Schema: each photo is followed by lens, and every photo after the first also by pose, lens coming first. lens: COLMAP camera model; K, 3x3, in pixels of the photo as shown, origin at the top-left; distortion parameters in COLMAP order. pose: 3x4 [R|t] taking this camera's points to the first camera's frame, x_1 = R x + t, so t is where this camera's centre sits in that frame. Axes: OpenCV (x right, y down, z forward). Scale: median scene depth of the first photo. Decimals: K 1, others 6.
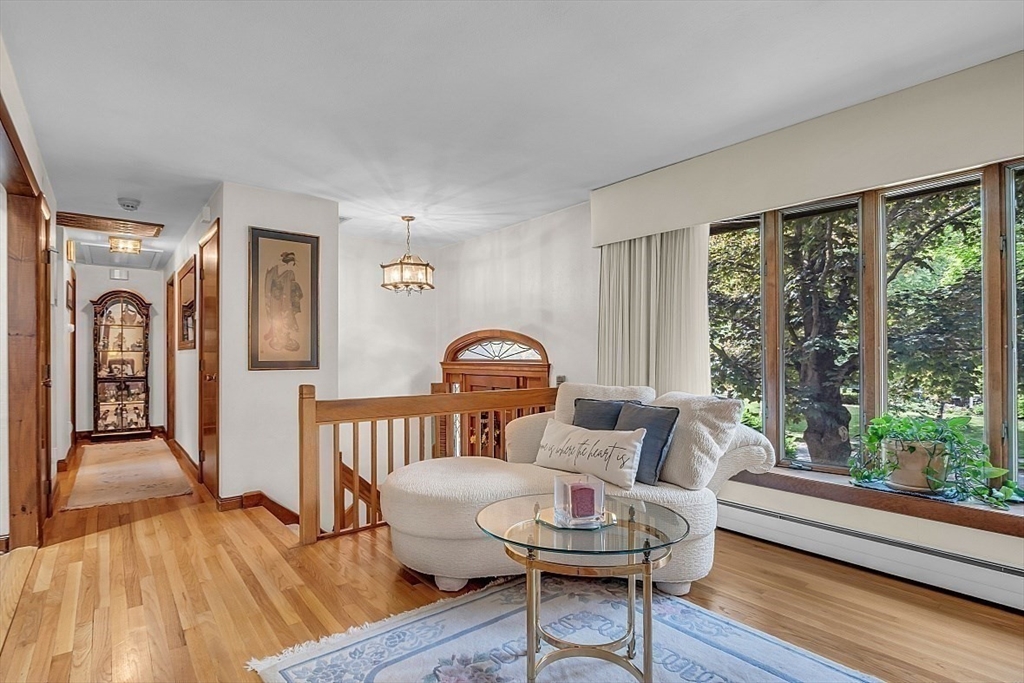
lens RADIAL K [[514.2, 0, 507.9], [0, 514.2, 353.6], [0, 0, 1]] dist [-0.017003, -0.000106]
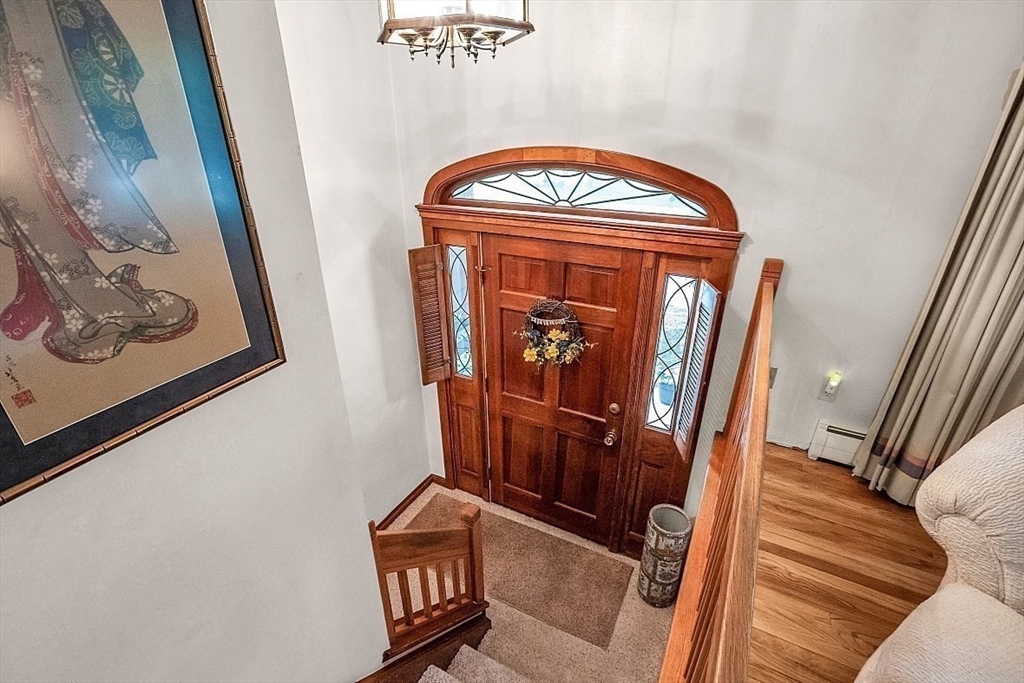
lens RADIAL K [[471.3, 0, 499.5], [0, 471.3, 356.9], [0, 0, 1]] dist [-0.016723, -0.000034]
pose [[0.930186, -0.173704, 0.323390, -0.297998], [0.008767, 0.891219, 0.453488, -0.079739], [-0.366984, -0.418993, 0.830523, 0.645874]]
